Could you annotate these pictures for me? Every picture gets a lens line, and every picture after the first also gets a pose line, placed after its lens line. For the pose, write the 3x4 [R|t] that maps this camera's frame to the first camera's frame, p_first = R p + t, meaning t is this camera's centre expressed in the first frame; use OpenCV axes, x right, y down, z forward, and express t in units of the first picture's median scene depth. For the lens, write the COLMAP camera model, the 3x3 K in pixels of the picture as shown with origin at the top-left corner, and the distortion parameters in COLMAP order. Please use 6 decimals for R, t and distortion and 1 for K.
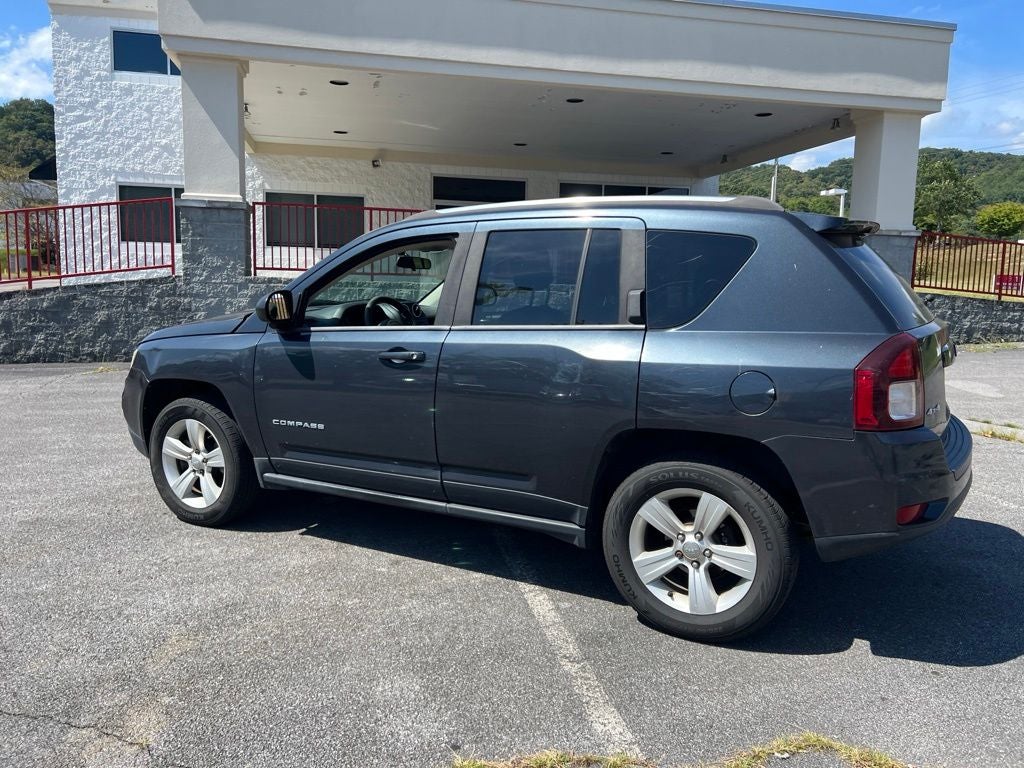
lens RADIAL K [[769.7, 0, 519.8], [0, 769.7, 371.0], [0, 0, 1]] dist [0.048774, -0.051830]
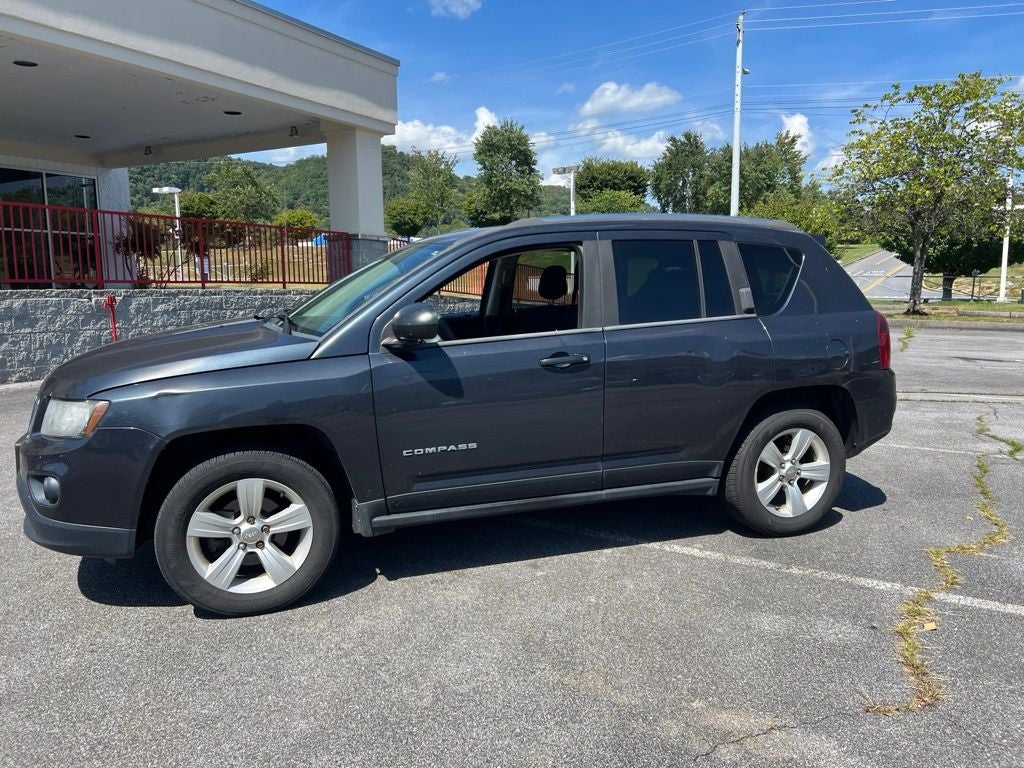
lens RADIAL K [[769.7, 0, 521.0], [0, 769.7, 389.6], [0, 0, 1]] dist [0.048774, -0.051830]
pose [[0.663156, -0.123621, 0.738201, -0.807916], [0.105910, 0.991841, 0.070953, -0.049956], [-0.740950, 0.031130, 0.670839, 0.298080]]
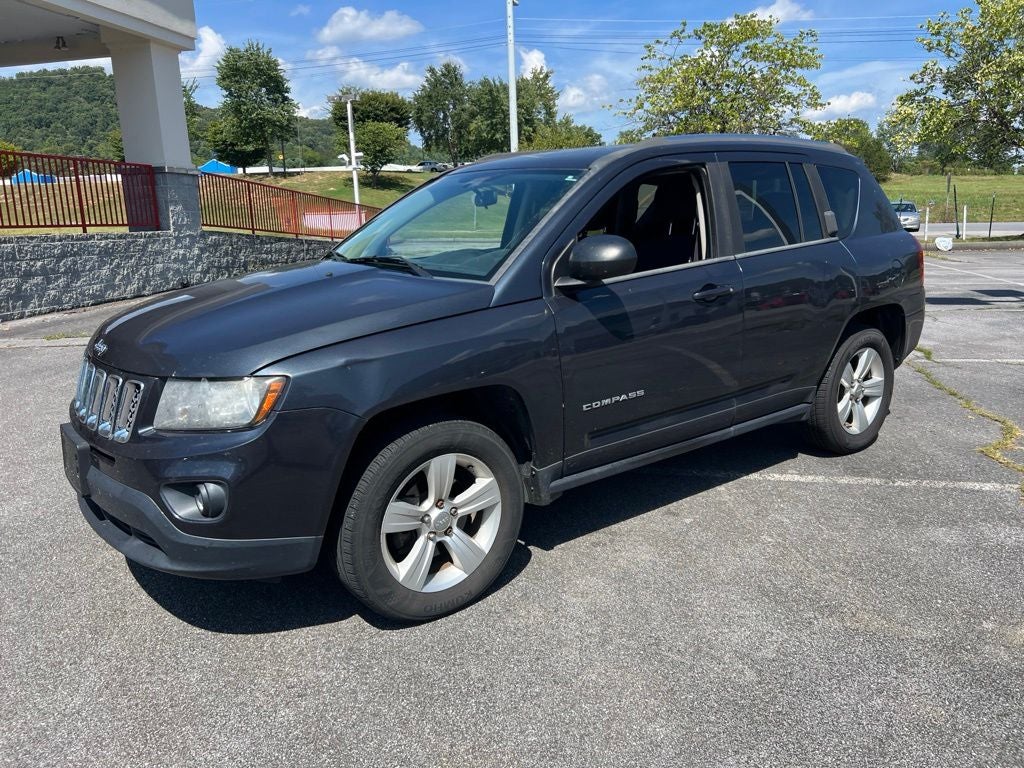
lens RADIAL K [[769.7, 0, 521.7], [0, 769.7, 377.6], [0, 0, 1]] dist [0.048774, -0.051830]
pose [[0.404395, -0.218331, 0.888142, -0.954212], [0.145822, 0.974057, 0.173055, -0.099298], [-0.902884, 0.059529, 0.425742, 0.682611]]
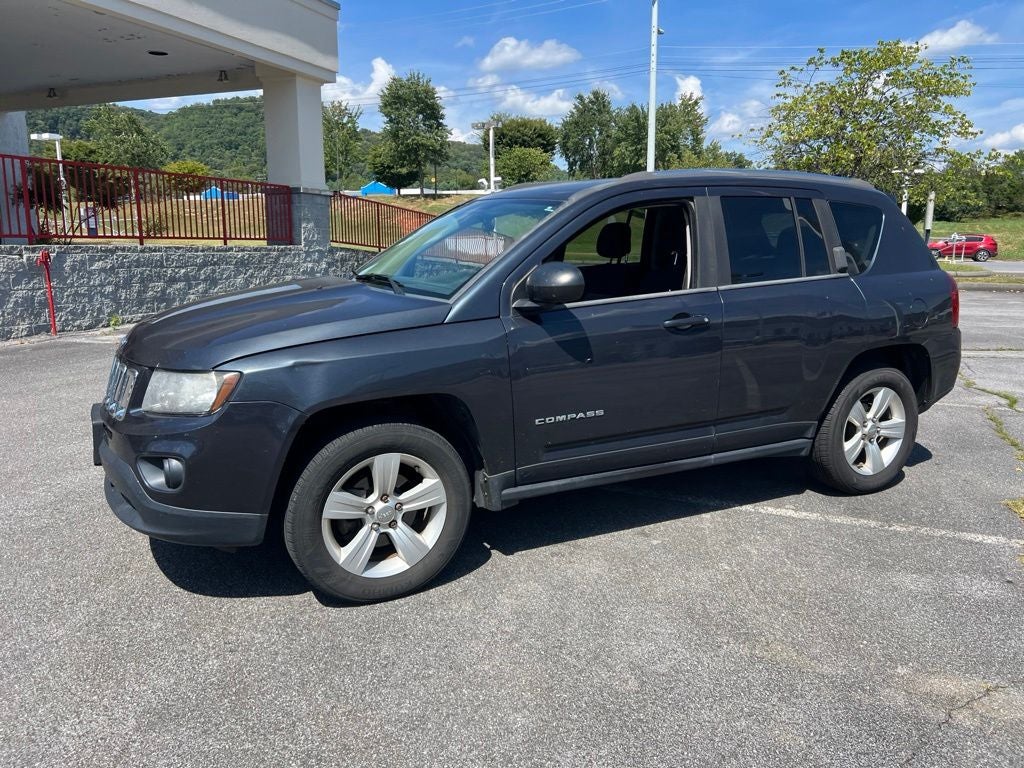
lens RADIAL K [[769.7, 0, 521.9], [0, 769.7, 374.3], [0, 0, 1]] dist [0.048774, -0.051830]
pose [[0.564309, -0.158399, 0.810225, -0.920168], [0.107740, 0.987157, 0.117951, -0.077967], [-0.818503, 0.020733, 0.574128, 0.508032]]
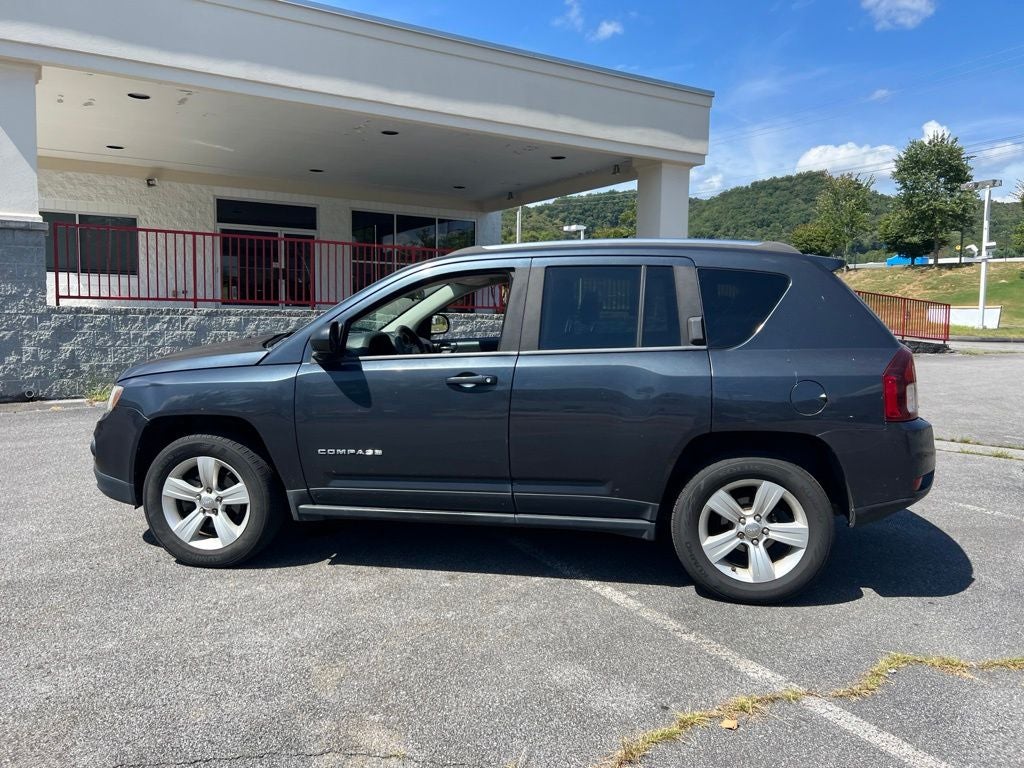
lens RADIAL K [[769.7, 0, 520.6], [0, 769.7, 374.2], [0, 0, 1]] dist [0.048774, -0.051830]
pose [[0.946944, -0.032593, 0.319743, -0.363048], [0.042486, 0.998808, -0.024013, 0.000263], [-0.318579, 0.036324, 0.947200, -0.033214]]
